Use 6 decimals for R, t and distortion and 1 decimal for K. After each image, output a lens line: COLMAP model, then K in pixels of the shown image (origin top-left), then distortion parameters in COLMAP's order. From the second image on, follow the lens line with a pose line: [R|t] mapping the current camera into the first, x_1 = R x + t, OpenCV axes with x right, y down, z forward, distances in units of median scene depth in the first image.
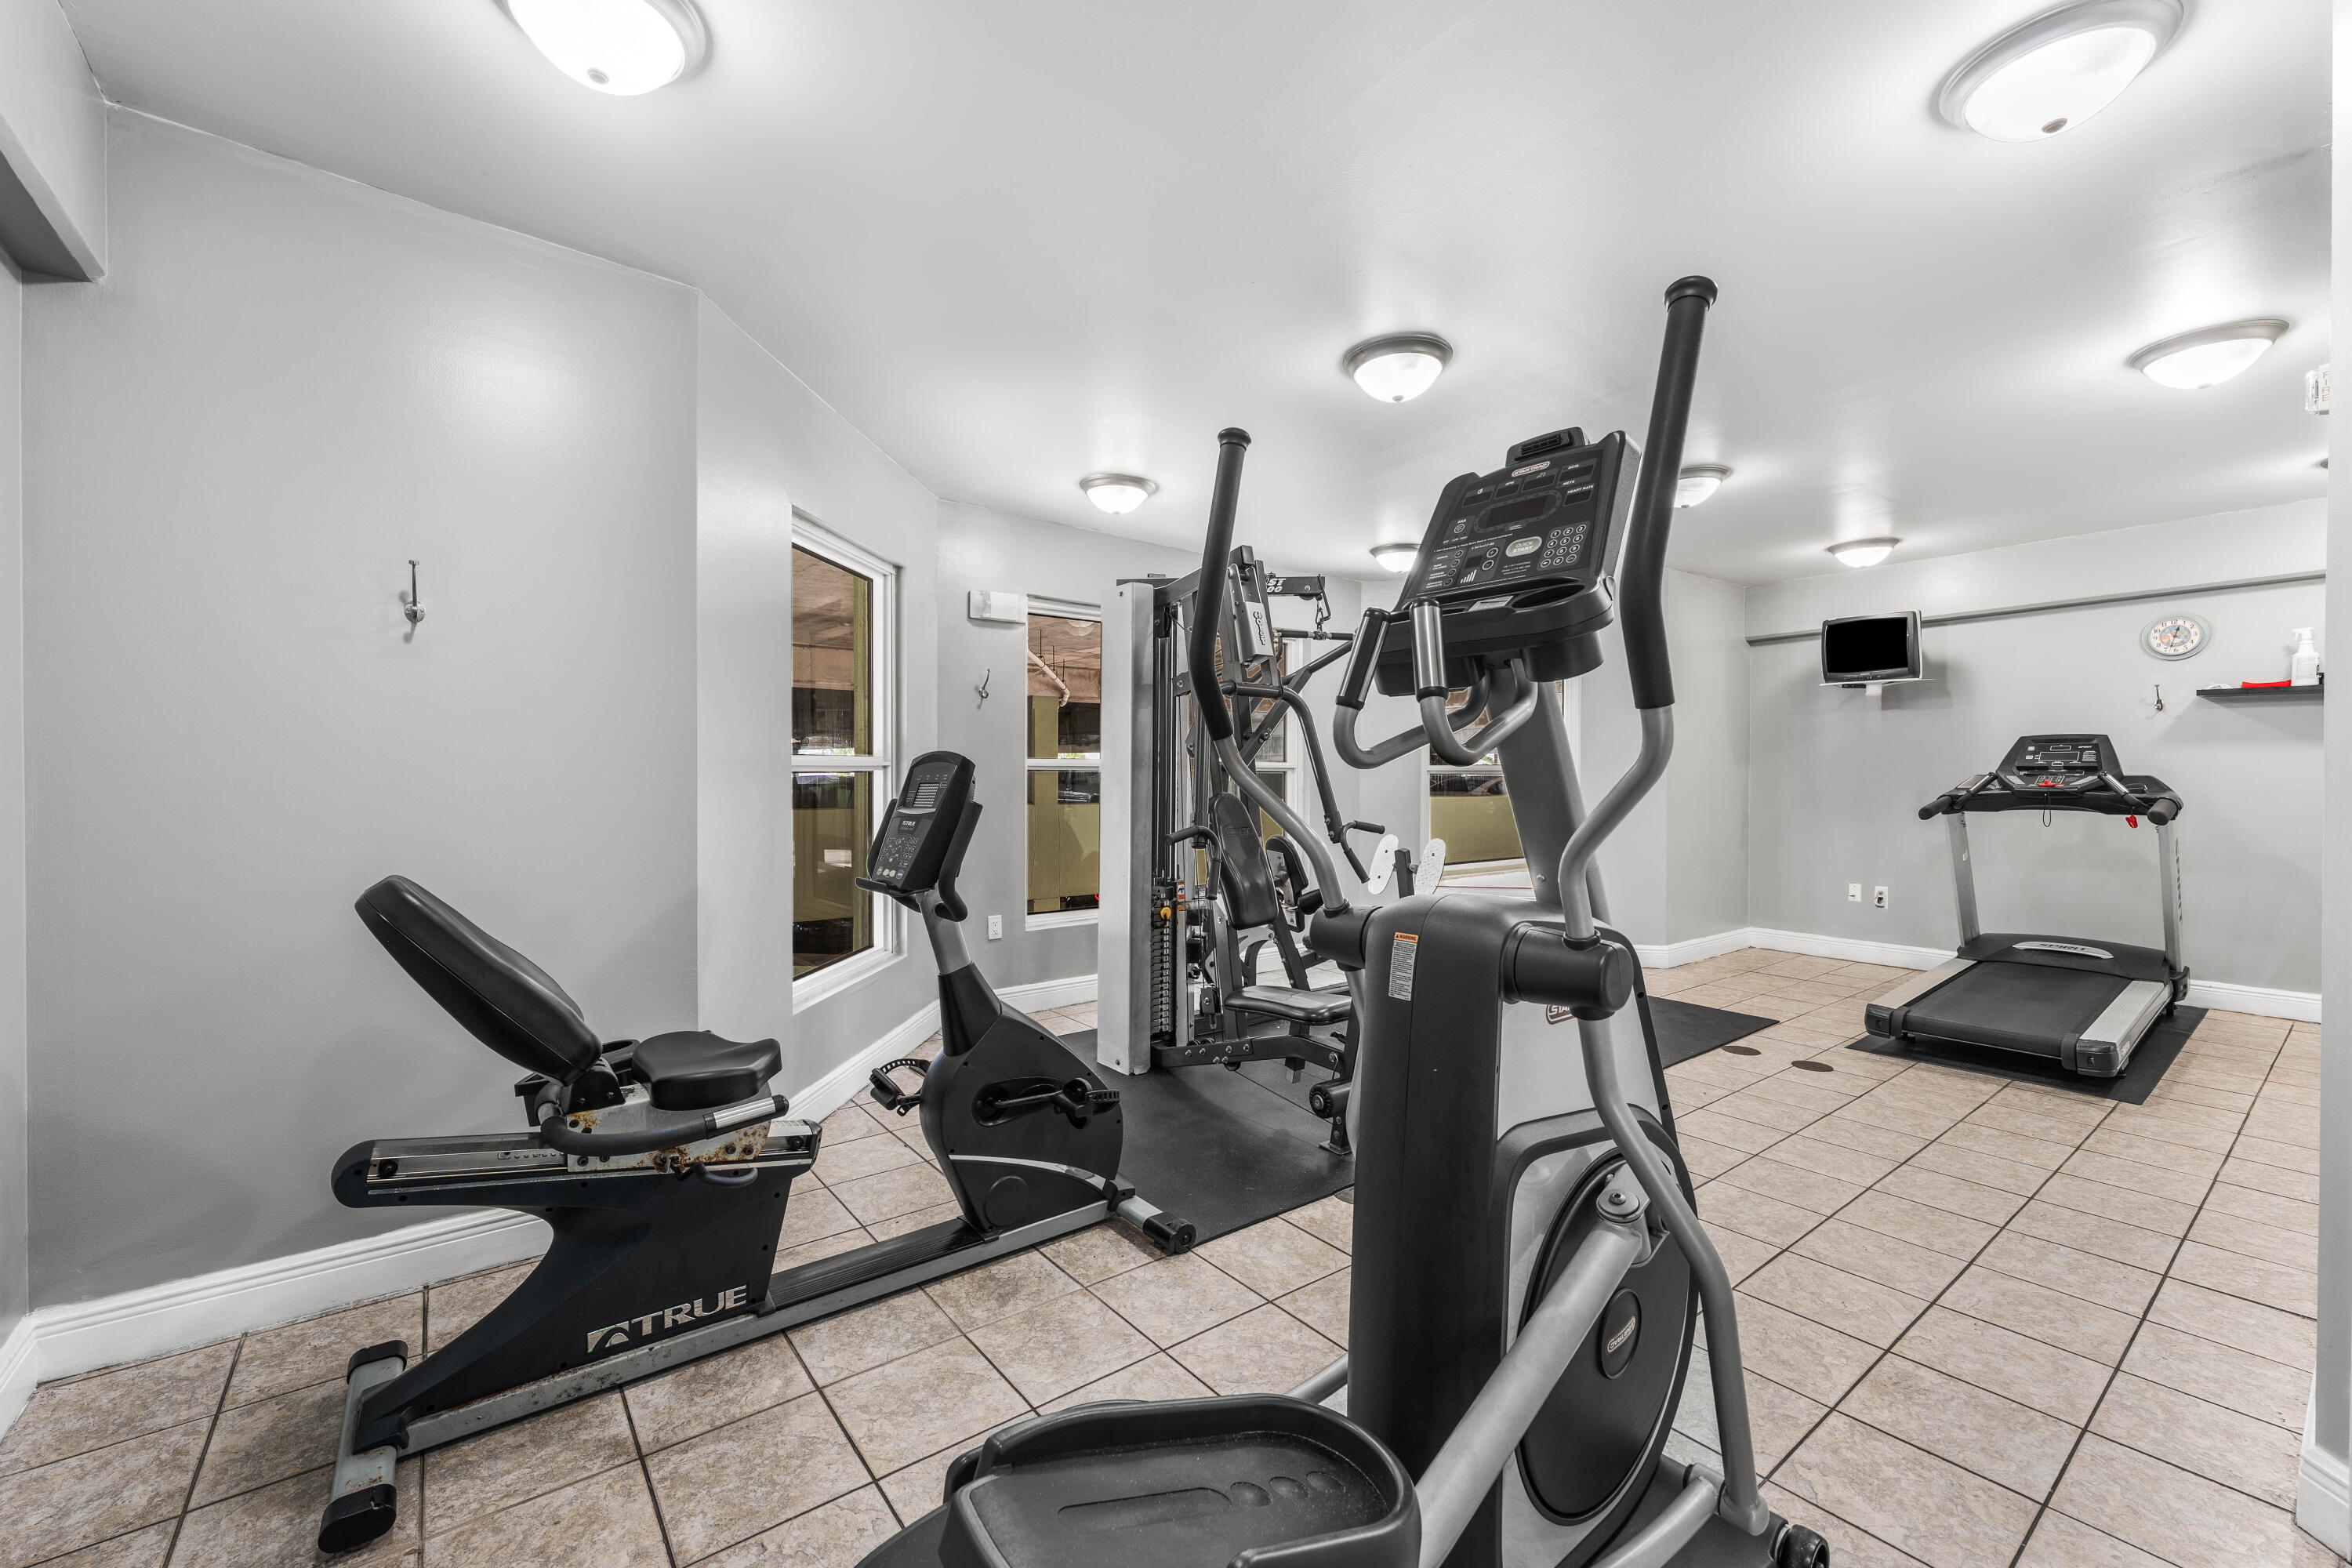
lens RADIAL K [[961.9, 0, 1176.0], [0, 961.9, 784.0], [0, 0, 1]] dist [-0.001131, -0.000359]
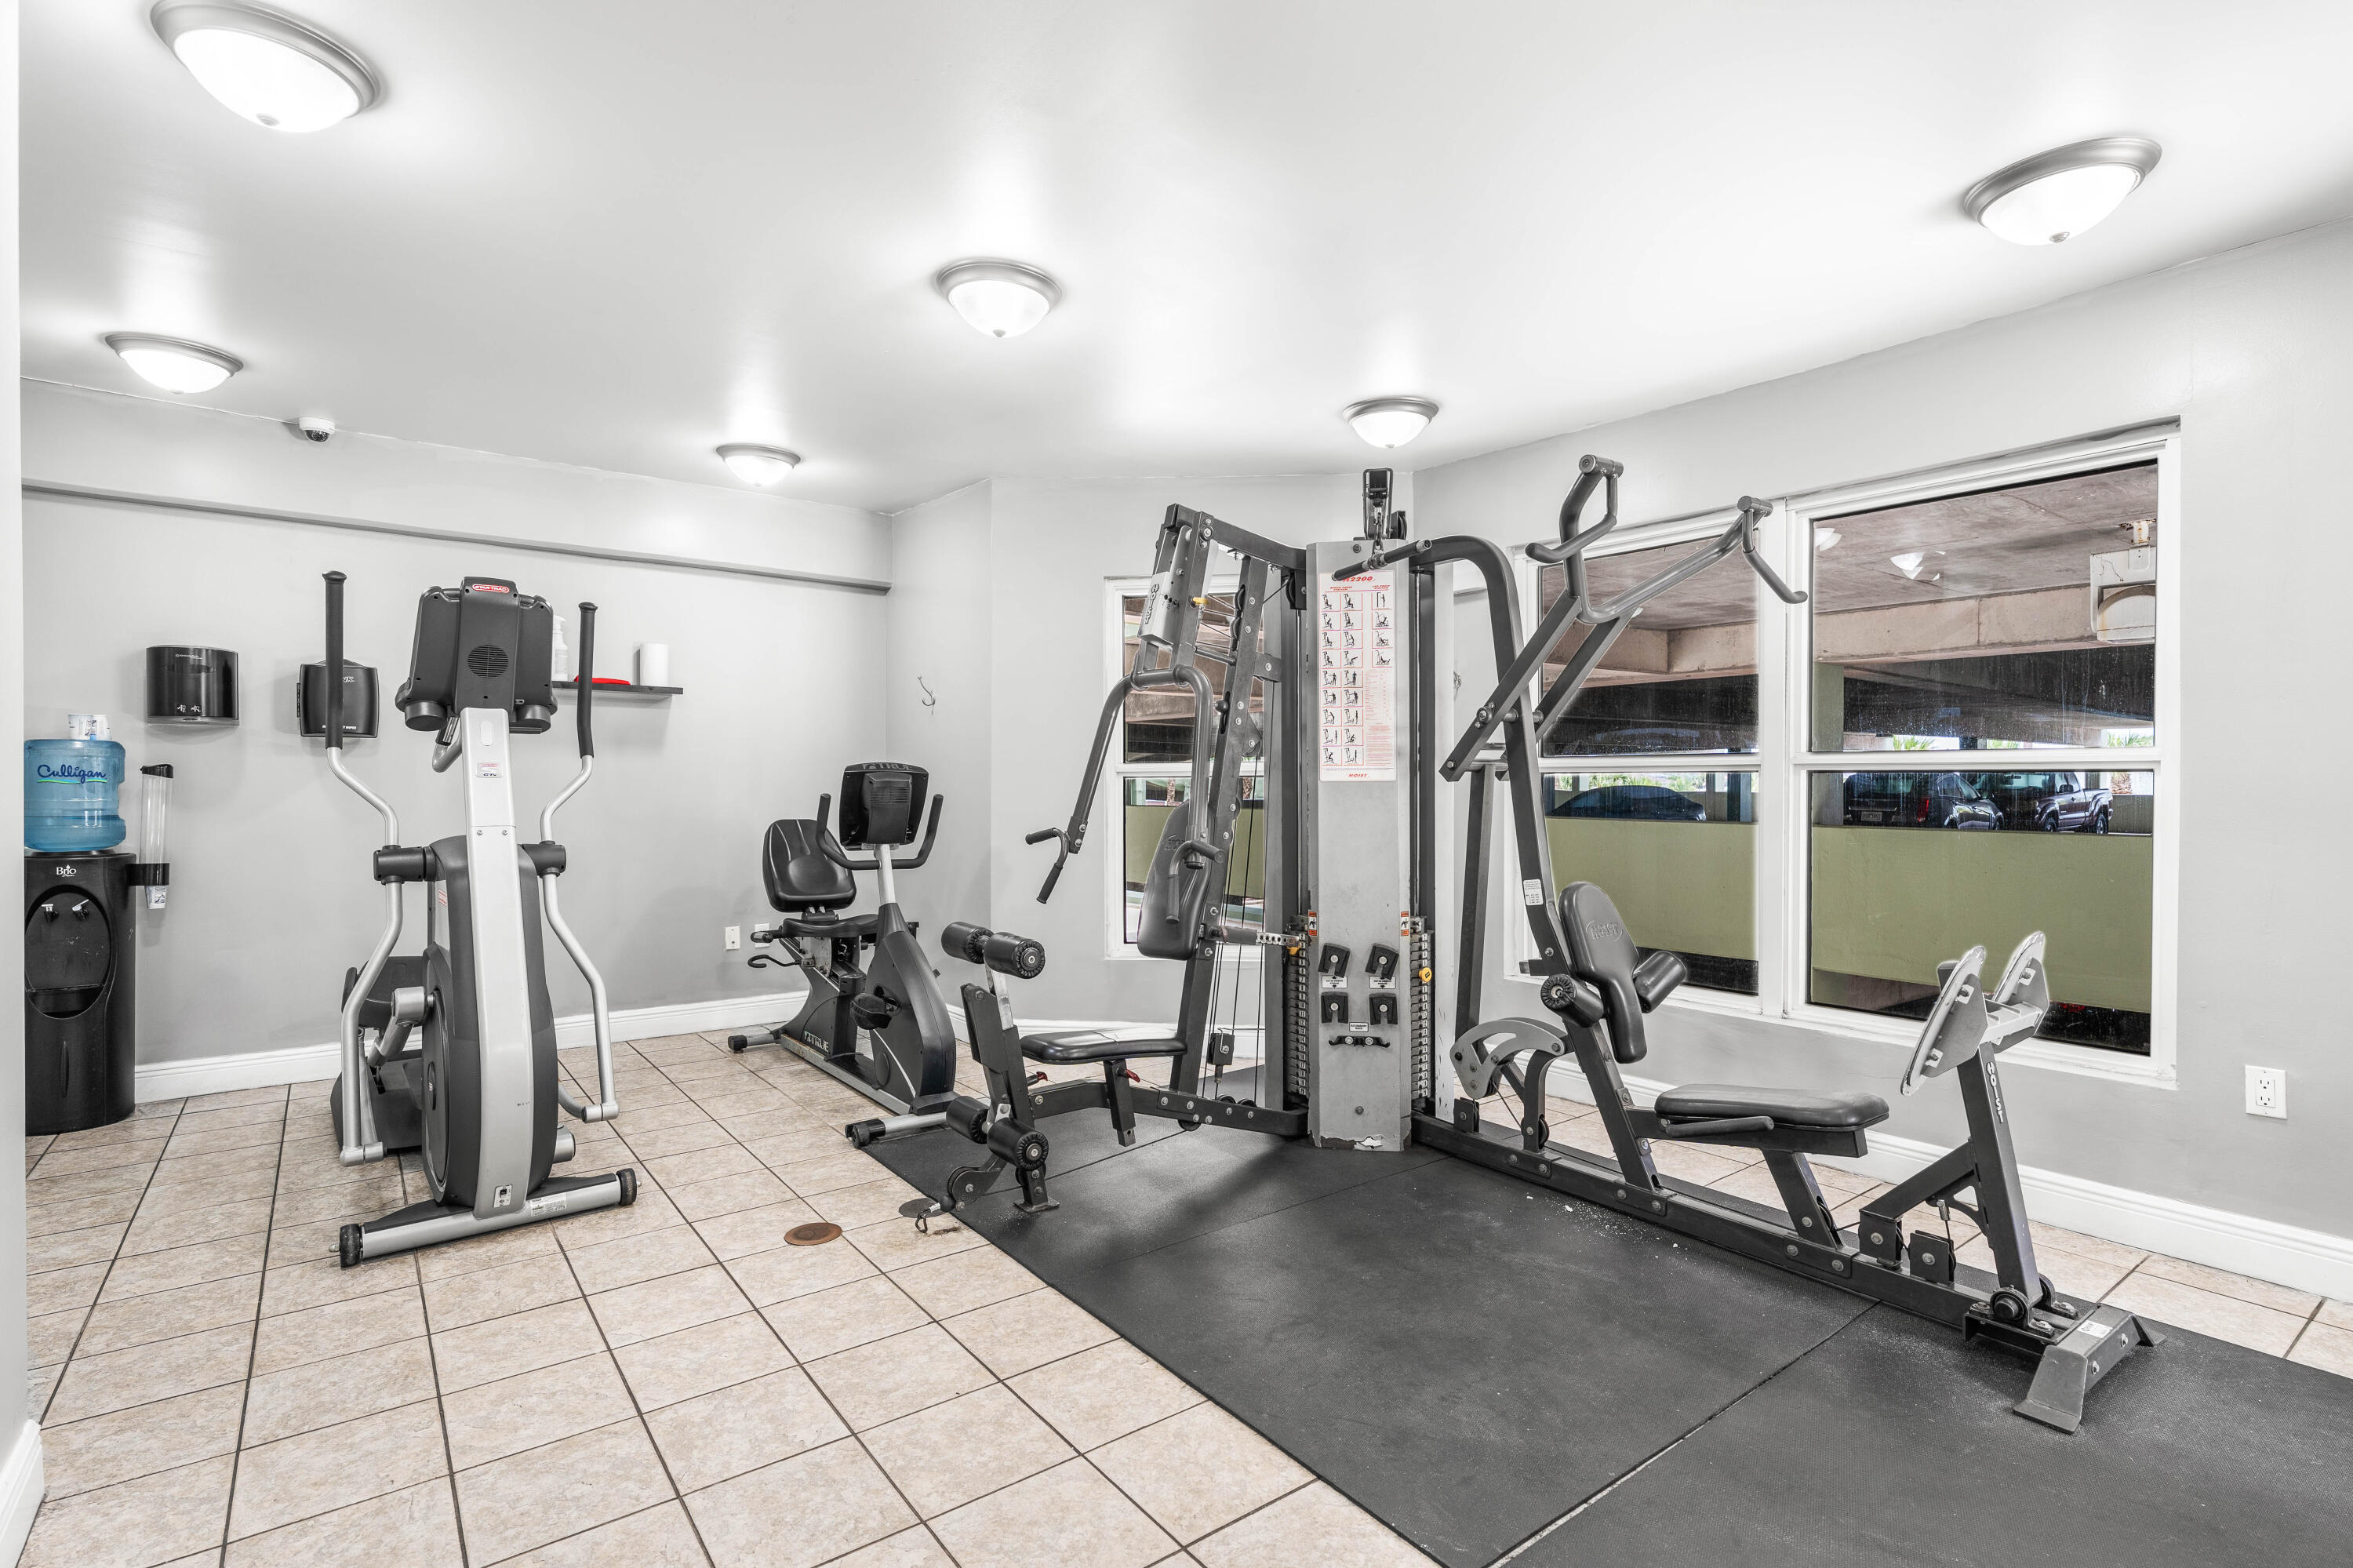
lens RADIAL K [[1117.0, 0, 1176.5], [0, 1117.0, 784.0], [0, 0, 1]] dist [-0.000694, 0.000637]
pose [[-0.011253, 0.004950, -0.999924, 1.738847], [-0.003977, 0.999980, 0.004995, -0.023651], [0.999929, 0.004033, -0.011233, 1.649222]]
